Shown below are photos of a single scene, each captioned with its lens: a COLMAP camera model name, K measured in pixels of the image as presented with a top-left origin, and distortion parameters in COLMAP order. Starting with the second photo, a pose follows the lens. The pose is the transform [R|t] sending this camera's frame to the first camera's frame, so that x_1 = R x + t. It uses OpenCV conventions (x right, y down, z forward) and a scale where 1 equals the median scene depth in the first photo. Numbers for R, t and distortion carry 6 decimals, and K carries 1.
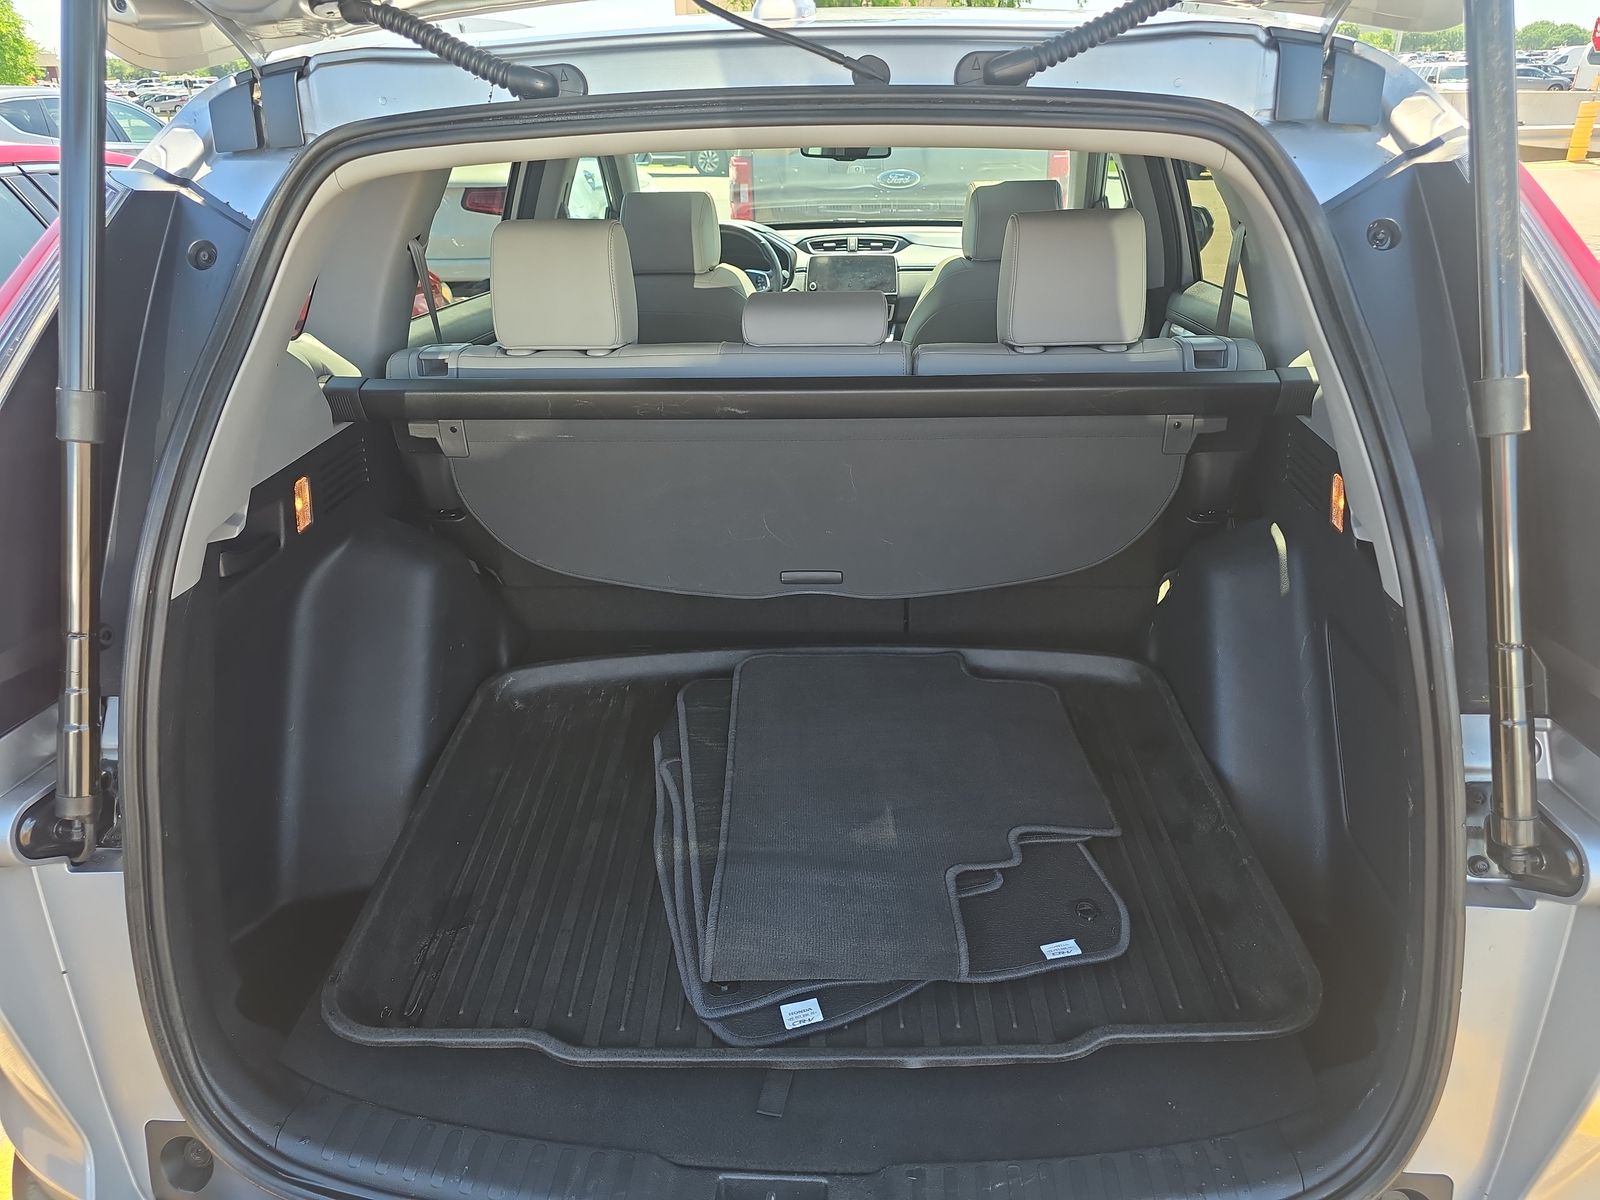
lens RADIAL K [[1074.7, 0, 800.0], [0, 1074.7, 600.0], [0, 0, 1]] dist [0.003250, 0.000414]
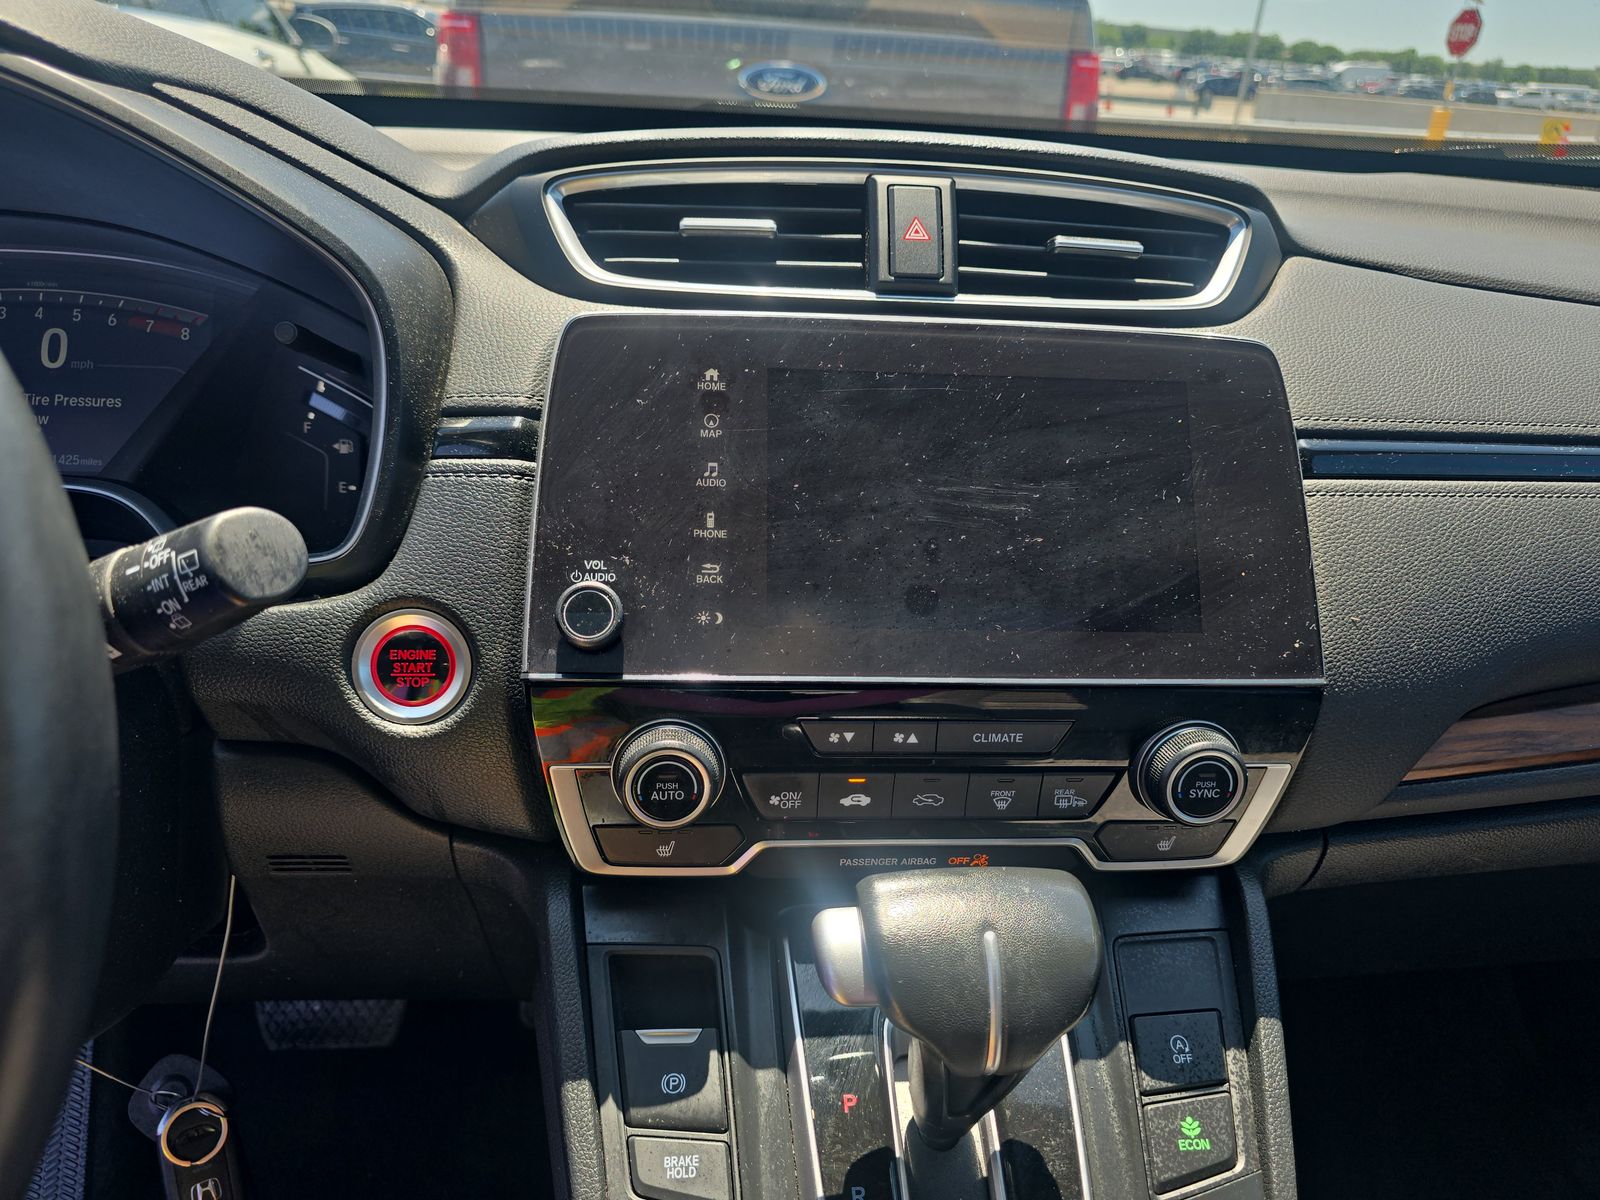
lens RADIAL K [[1074.7, 0, 800.0], [0, 1074.7, 600.0], [0, 0, 1]] dist [0.003250, 0.000414]
pose [[0.975500, -0.008755, 0.219825, 0.007823], [0.006807, 0.999931, 0.009618, -0.289270], [-0.219894, -0.007886, 0.975492, 0.879683]]
